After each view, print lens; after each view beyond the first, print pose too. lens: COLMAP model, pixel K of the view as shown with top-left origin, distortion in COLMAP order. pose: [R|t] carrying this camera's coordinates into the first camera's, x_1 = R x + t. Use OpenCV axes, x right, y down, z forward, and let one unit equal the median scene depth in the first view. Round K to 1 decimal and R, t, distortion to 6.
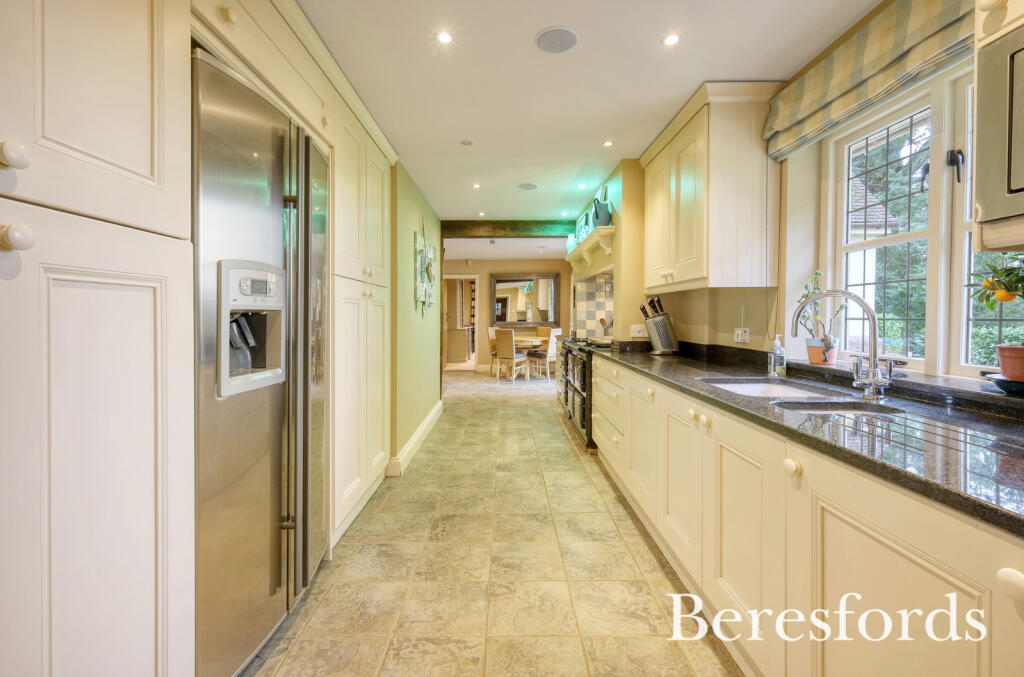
lens RADIAL K [[446.7, 0, 498.7], [0, 446.7, 321.4], [0, 0, 1]] dist [0.002644, 0.000771]
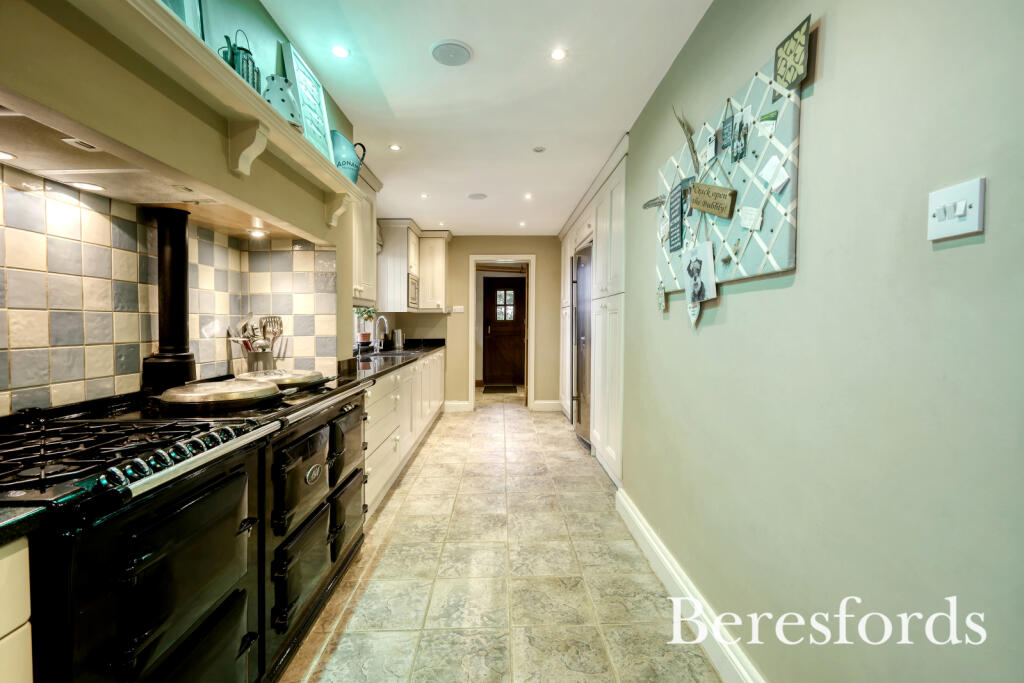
lens RADIAL K [[446.7, 0, 506.5], [0, 446.7, 335.6], [0, 0, 1]] dist [0.002644, 0.000771]
pose [[-0.999682, 0.002683, -0.025058, 0.017795], [0.001674, 0.999189, 0.040219, -0.033102], [0.025145, 0.040165, -0.998877, 2.195337]]
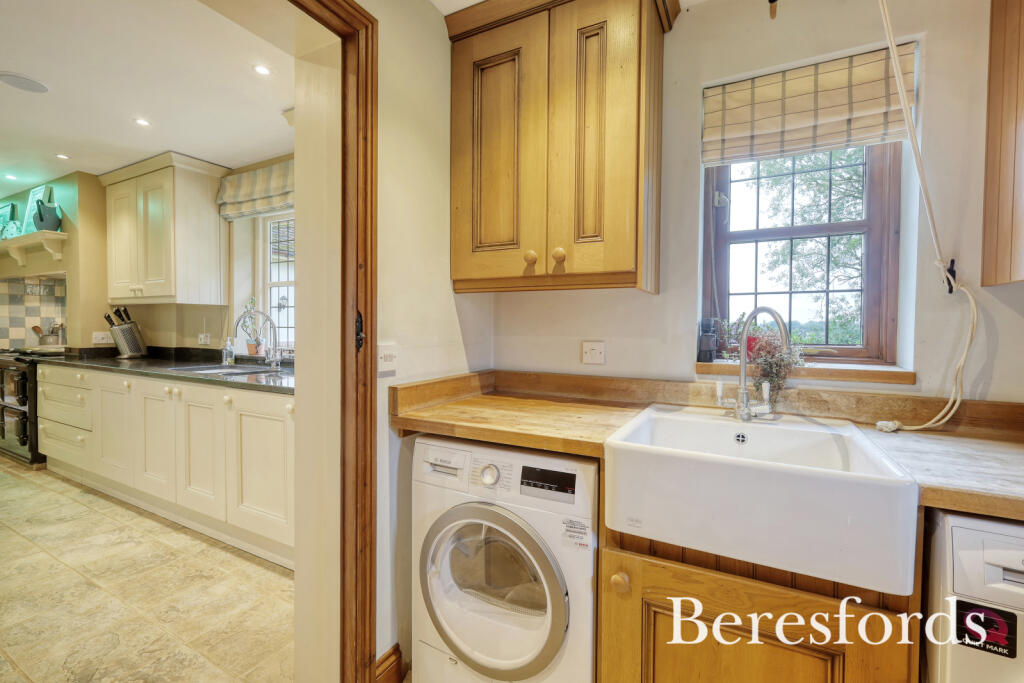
lens RADIAL K [[446.7, 0, 508.2], [0, 446.7, 340.9], [0, 0, 1]] dist [0.002644, 0.000771]
pose [[0.467403, -0.021678, 0.883778, -0.215846], [0.000716, 0.999708, 0.024143, 0.004687], [-0.884044, -0.010651, 0.467283, -0.432601]]
